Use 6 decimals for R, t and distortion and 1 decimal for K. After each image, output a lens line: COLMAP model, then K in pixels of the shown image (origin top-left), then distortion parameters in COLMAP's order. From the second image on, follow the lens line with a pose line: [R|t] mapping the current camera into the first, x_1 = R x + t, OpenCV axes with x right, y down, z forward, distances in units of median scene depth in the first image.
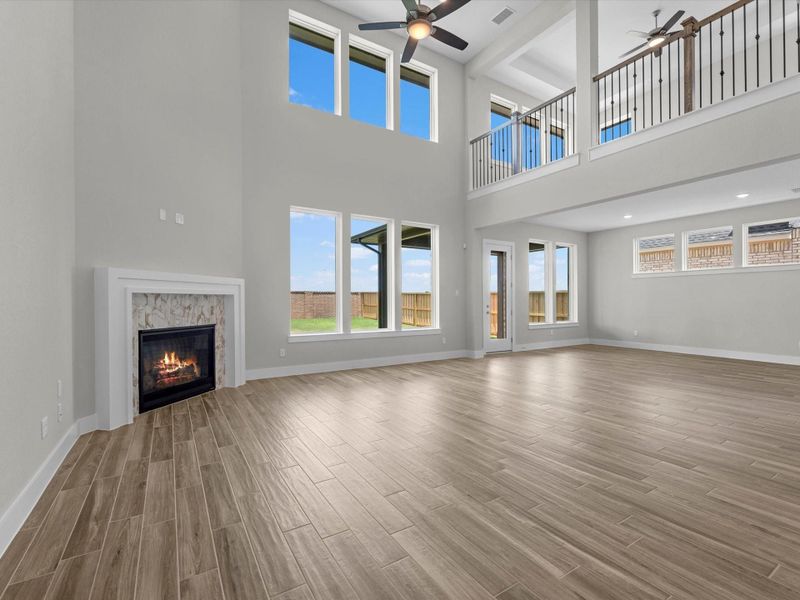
lens RADIAL K [[371.6, 0, 400.0], [0, 371.6, 300.0], [0, 0, 1]] dist [0.002429, 0.000800]
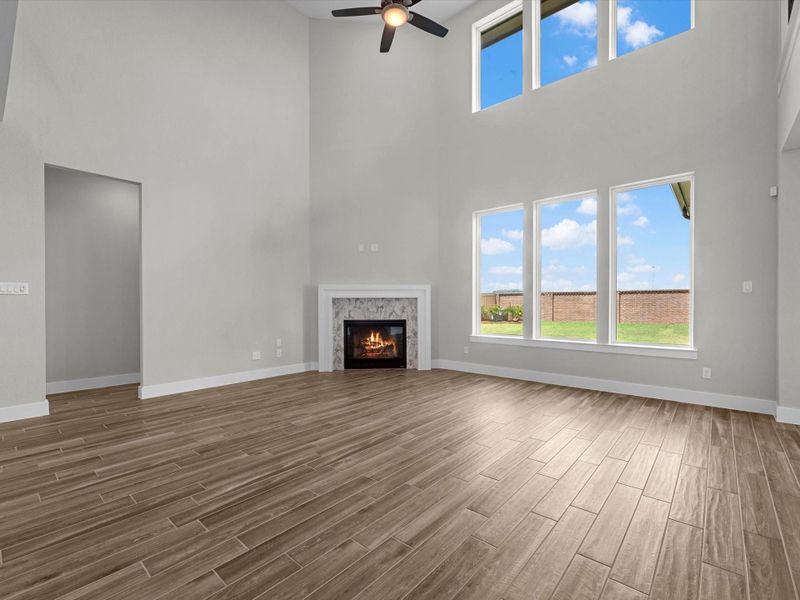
lens RADIAL K [[367.3, 0, 400.8], [0, 367.3, 307.9], [0, 0, 1]] dist [-0.004481, -0.000214]
pose [[0.294395, 0.012823, -0.955598, 0.766852], [0.002166, 0.999898, 0.014085, 0.003276], [0.955681, -0.006217, 0.294337, 0.591417]]
